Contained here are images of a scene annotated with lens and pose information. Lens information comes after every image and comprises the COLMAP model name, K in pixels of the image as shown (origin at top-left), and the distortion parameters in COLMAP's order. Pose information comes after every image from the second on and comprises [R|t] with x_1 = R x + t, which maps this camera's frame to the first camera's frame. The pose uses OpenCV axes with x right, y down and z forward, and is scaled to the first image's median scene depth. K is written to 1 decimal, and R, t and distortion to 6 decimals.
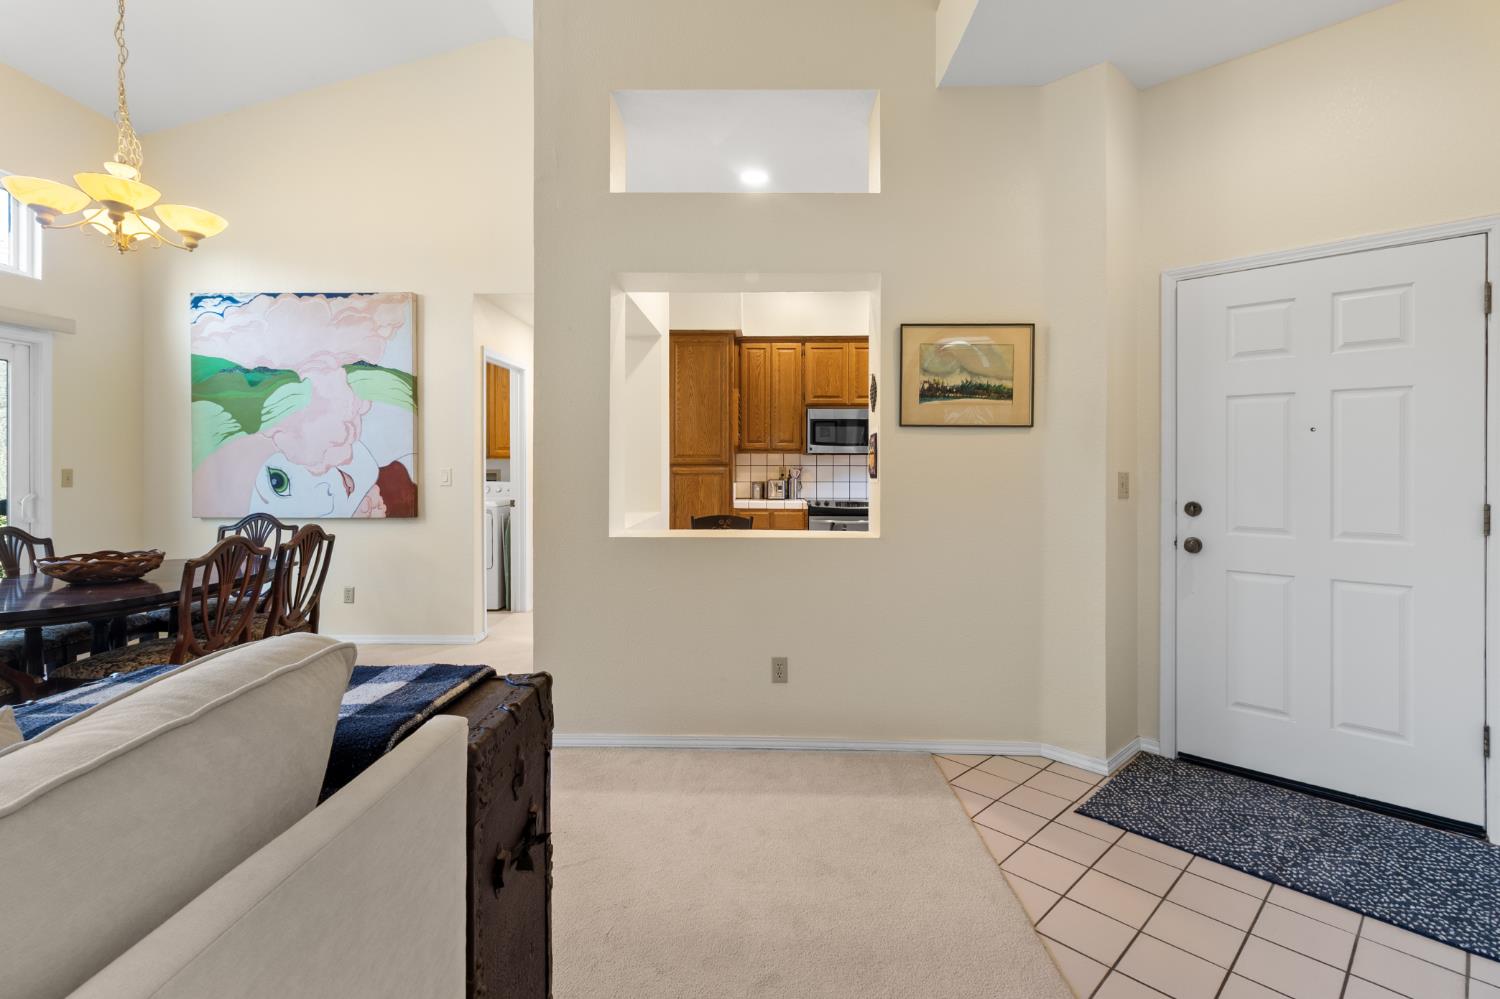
lens RADIAL K [[694.8, 0, 748.6], [0, 694.8, 462.4], [0, 0, 1]] dist [-0.020067, -0.000145]
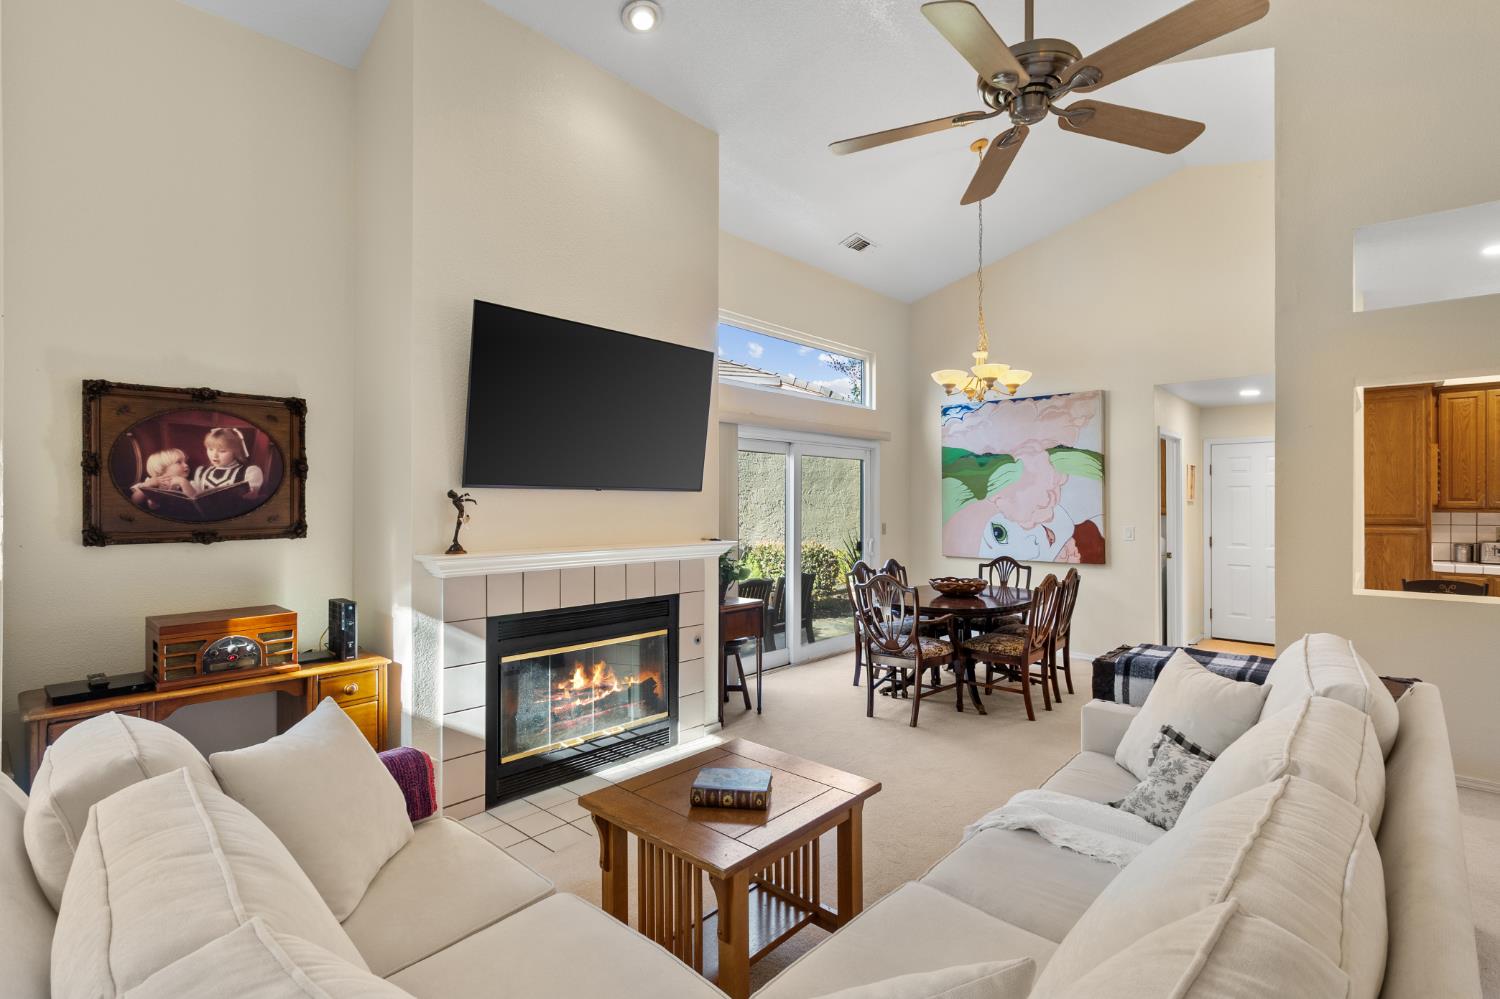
lens RADIAL K [[697.0, 0, 750.0], [0, 697.0, 499.5], [0, 0, 1]] dist [-0.002232, -0.000373]
pose [[0.751486, -0.003379, -0.659741, -0.121225], [0.000380, 0.999989, -0.004689, -0.034802], [0.659749, 0.003273, 0.751479, -0.407320]]
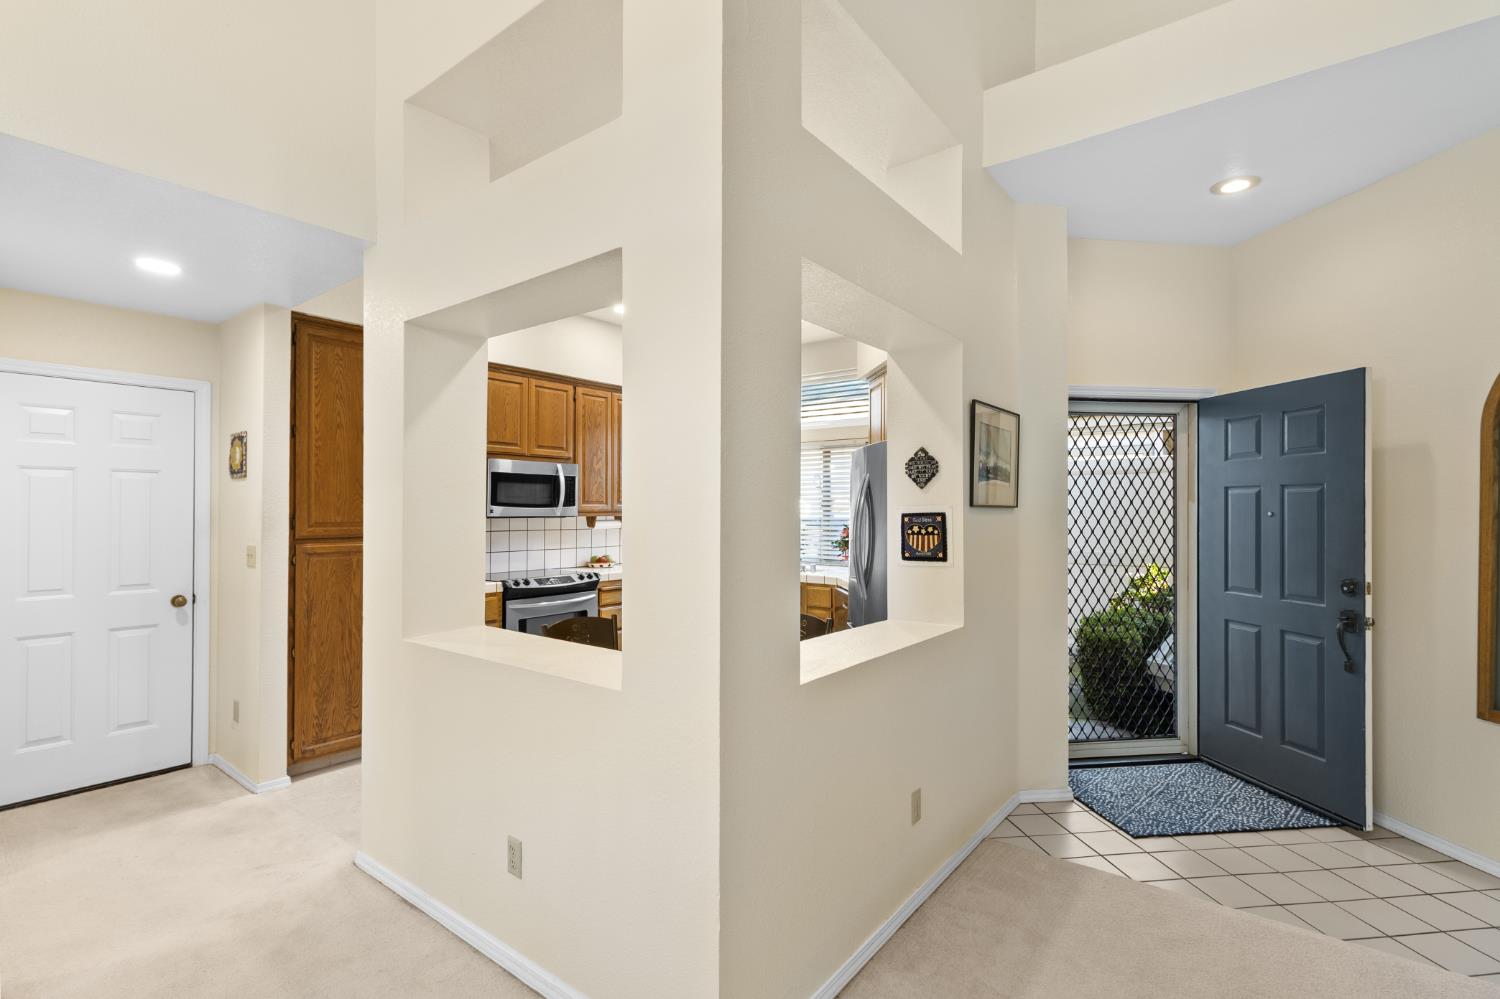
lens RADIAL K [[697.0, 0, 750.0], [0, 697.0, 499.5], [0, 0, 1]] dist [-0.002232, -0.000373]
pose [[0.597034, 0.011004, 0.802140, -0.460625], [-0.001410, 0.999919, -0.012668, -0.030267], [-0.802215, 0.006432, 0.597001, 0.421478]]
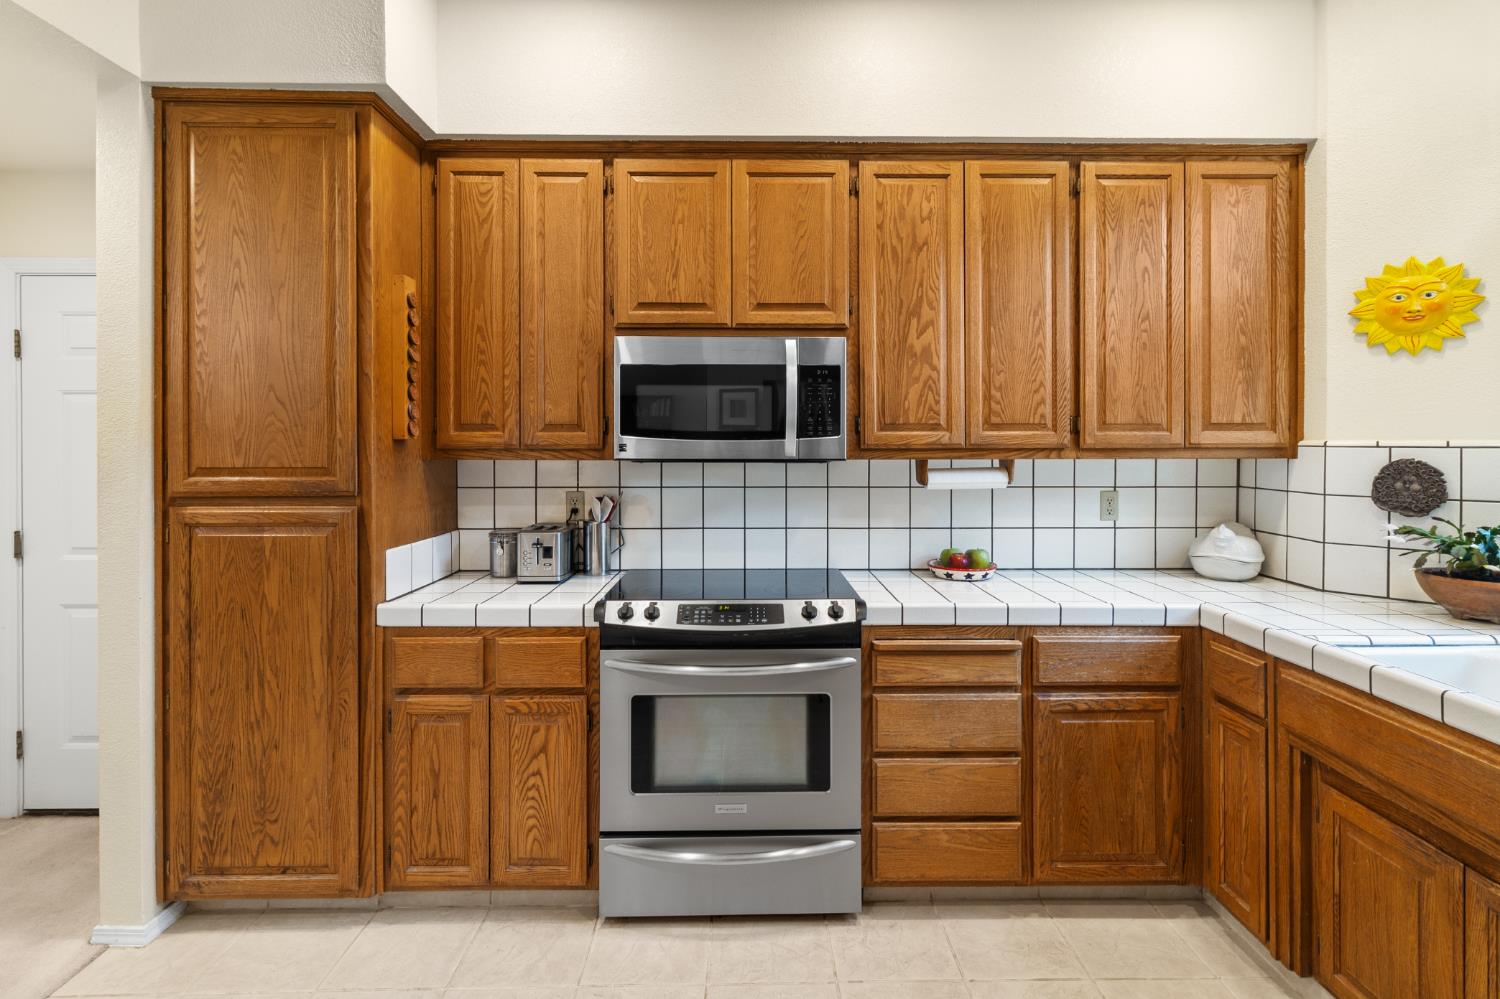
lens RADIAL K [[692.0, 0, 755.1], [0, 692.0, 445.1], [0, 0, 1]] dist [0.000197, -0.000205]
pose [[0.999220, -0.000893, 0.039484, 0.189521], [0.000843, 0.999999, 0.001292, -0.027672], [-0.039485, -0.001257, 0.999219, 0.840448]]
